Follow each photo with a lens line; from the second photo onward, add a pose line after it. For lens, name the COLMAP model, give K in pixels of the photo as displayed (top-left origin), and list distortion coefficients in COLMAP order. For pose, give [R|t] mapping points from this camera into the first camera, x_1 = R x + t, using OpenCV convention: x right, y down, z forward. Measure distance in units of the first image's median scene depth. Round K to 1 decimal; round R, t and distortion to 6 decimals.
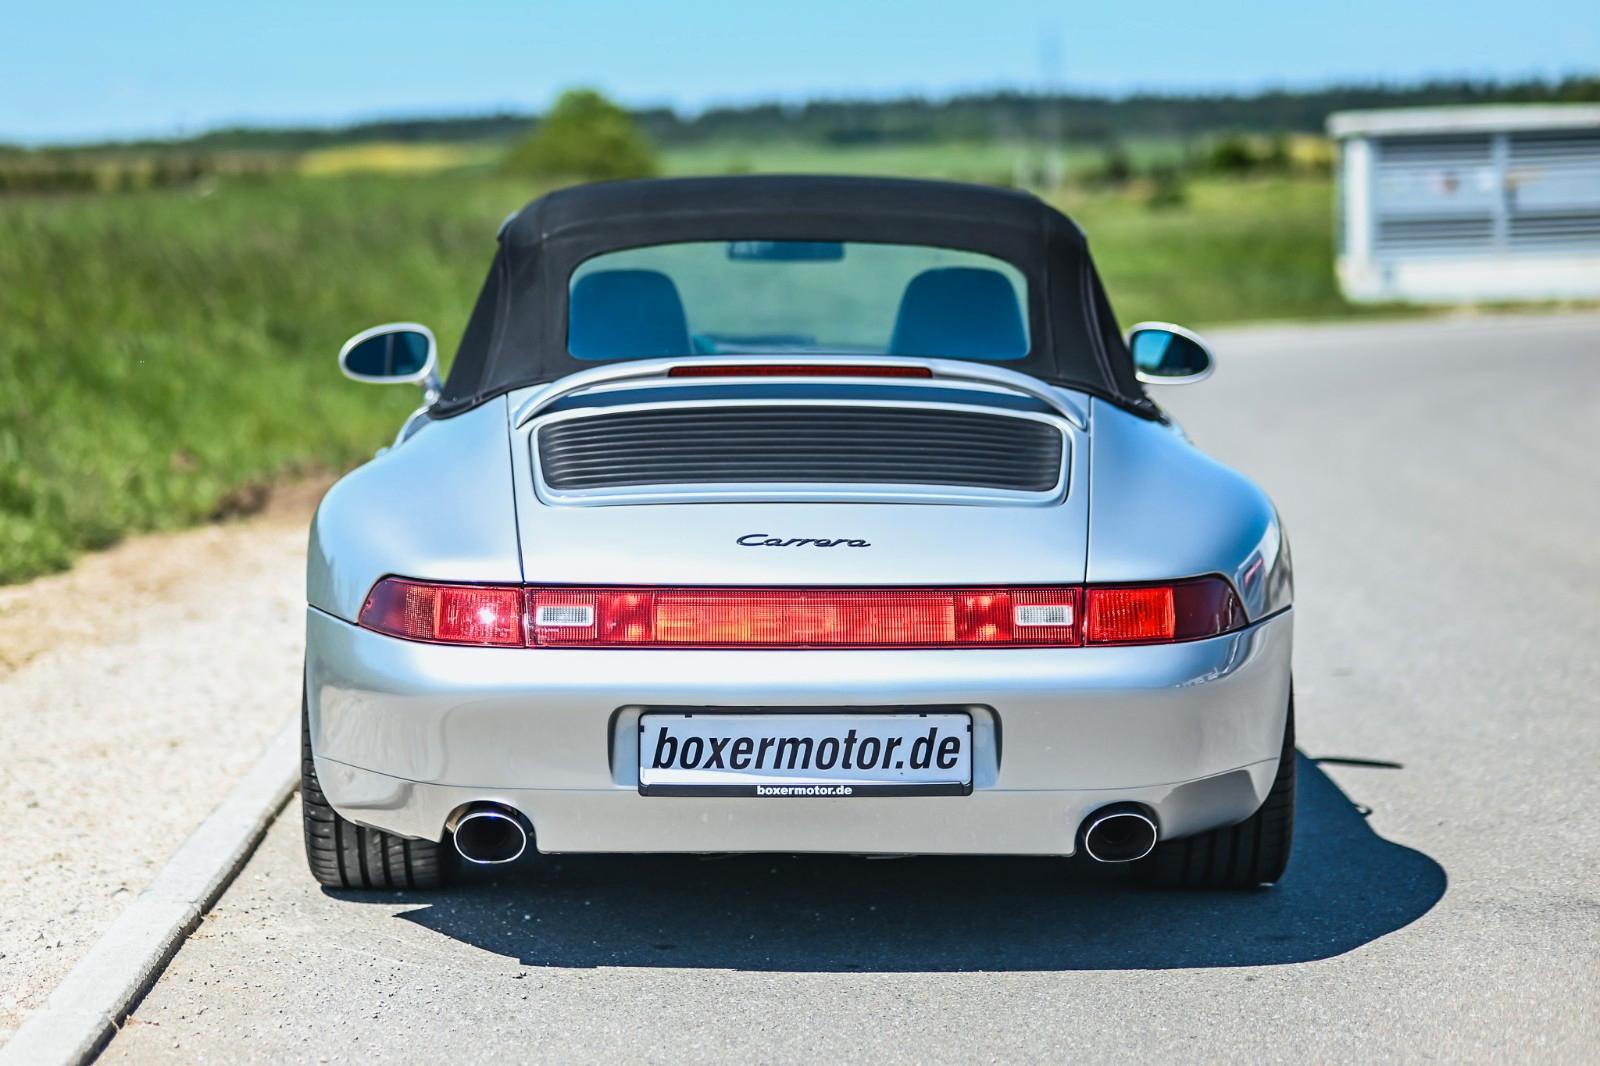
lens RADIAL K [[4381.3, 0, 790.6], [0, 4381.3, 523.5], [0, 0, 1]] dist [0.285850, 0.000000]
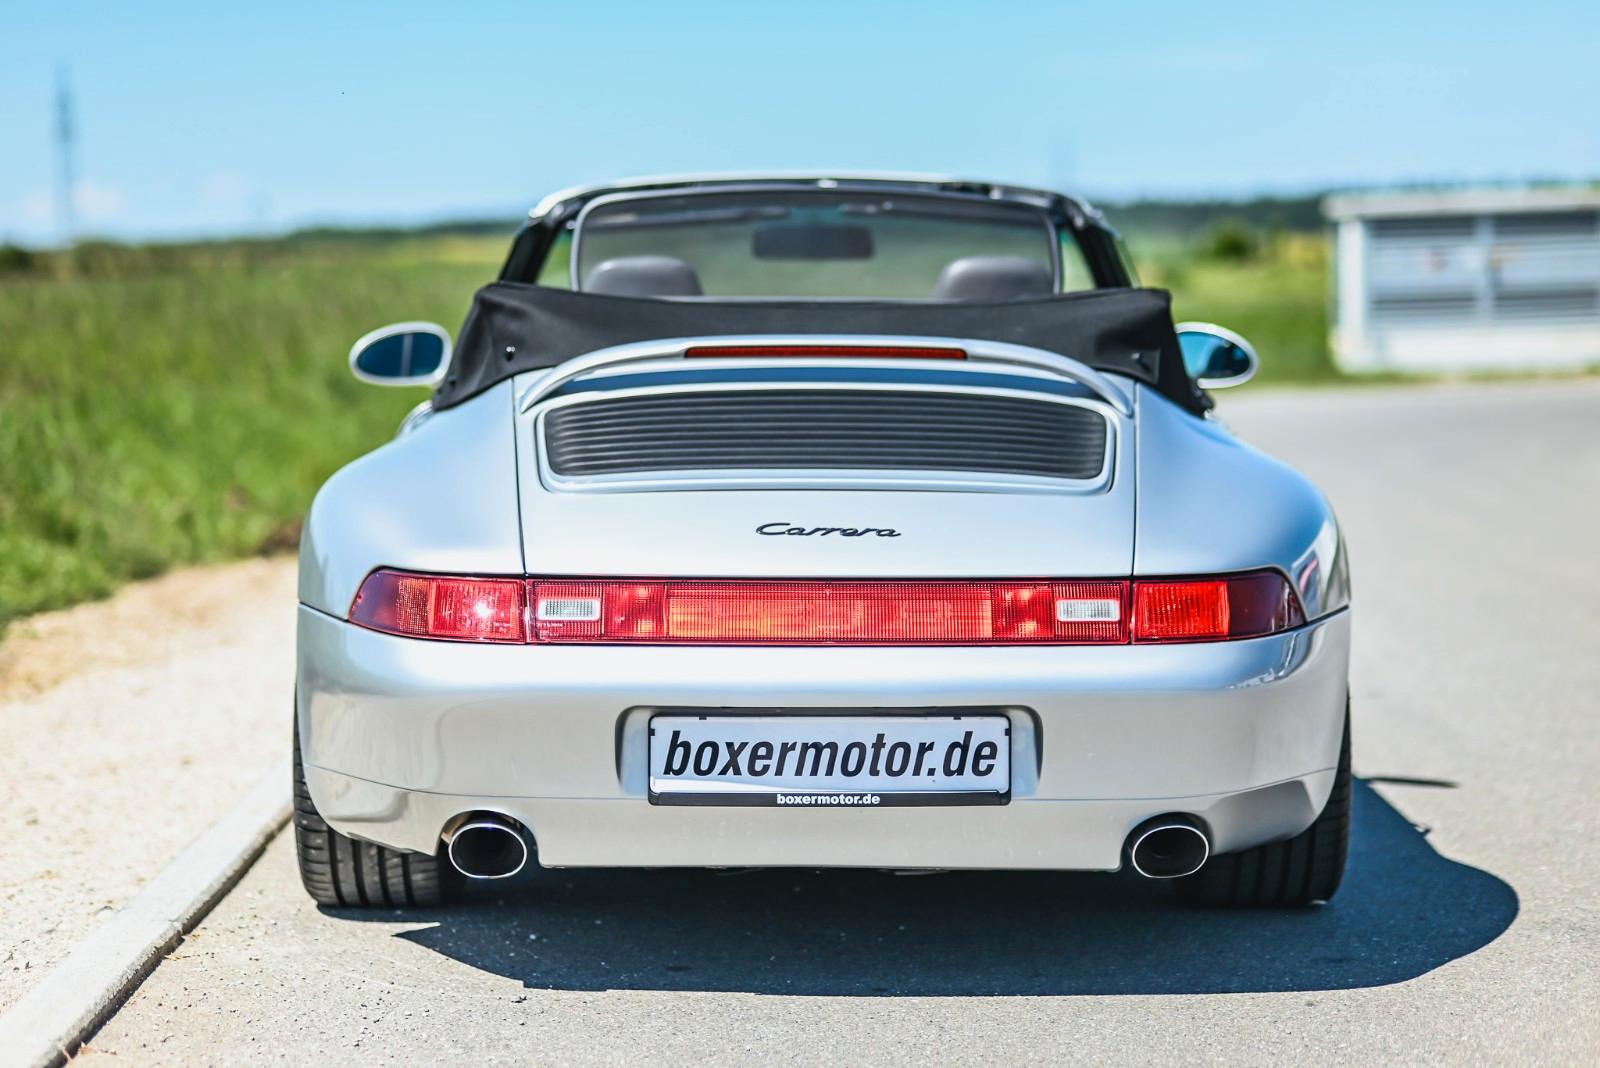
lens RADIAL K [[3974.4, 0, 860.4], [0, 3974.4, 587.5], [0, 0, 1]] dist [0.257270, 0.000000]
pose [[0.999961, 0.002334, 0.008538, 0.002578], [-0.002335, 0.999997, 0.000082, 0.016049], [-0.008538, -0.000102, 0.999964, 0.161508]]
